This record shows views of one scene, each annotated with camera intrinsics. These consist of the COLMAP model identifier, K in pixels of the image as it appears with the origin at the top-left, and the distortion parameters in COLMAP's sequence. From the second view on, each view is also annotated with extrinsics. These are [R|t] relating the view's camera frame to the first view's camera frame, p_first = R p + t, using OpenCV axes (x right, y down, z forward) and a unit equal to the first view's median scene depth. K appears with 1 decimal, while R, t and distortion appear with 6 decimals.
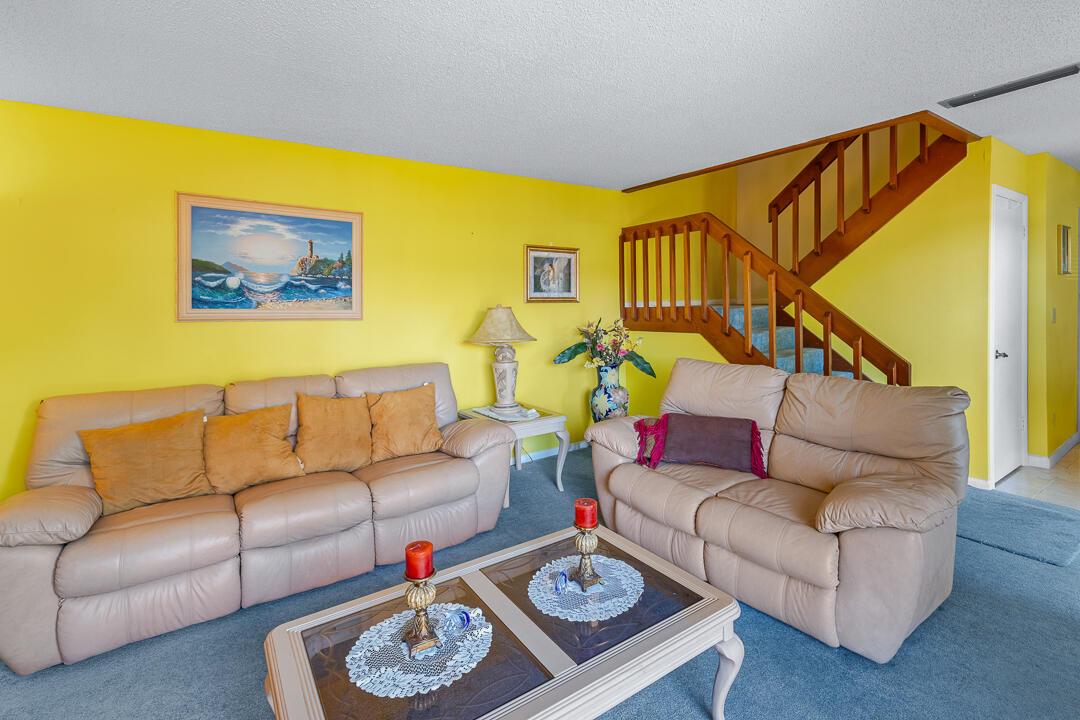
lens RADIAL K [[495.7, 0, 543.3], [0, 495.7, 310.8], [0, 0, 1]] dist [-0.001697, -0.000208]
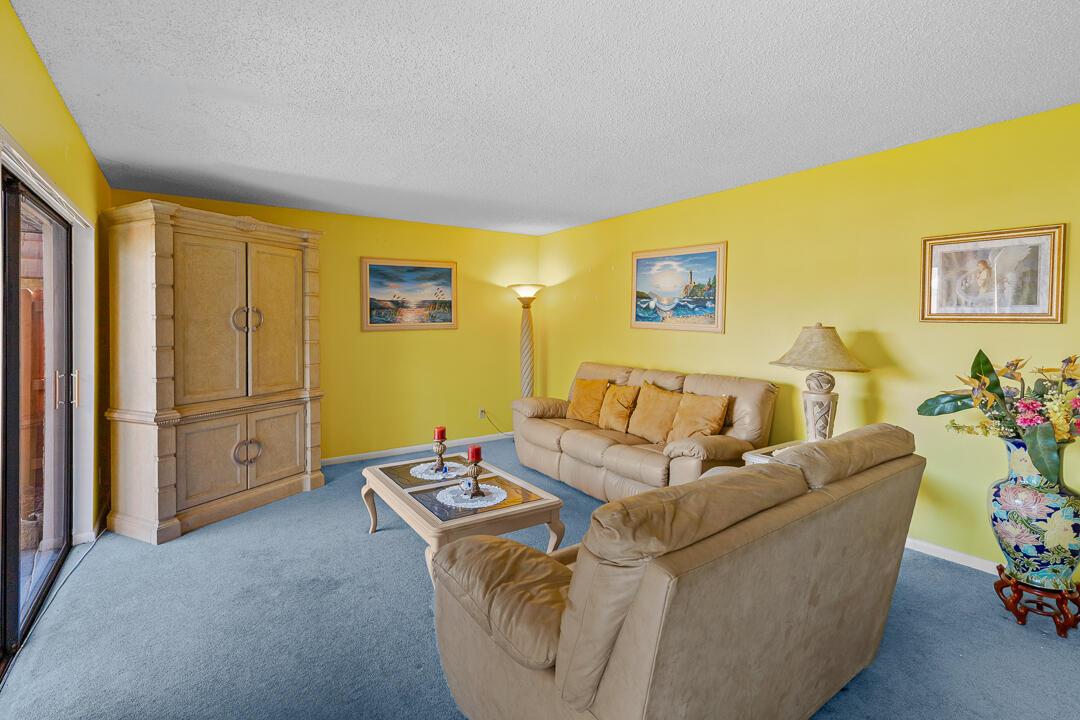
lens RADIAL K [[513.3, 0, 536.4], [0, 513.3, 304.4], [0, 0, 1]] dist [0.000799, 0.000486]
pose [[-0.011961, -0.013411, -0.999839, 0.889219], [-0.018524, 0.999741, -0.013188, -0.028065], [0.999757, 0.018364, -0.012207, 0.610303]]
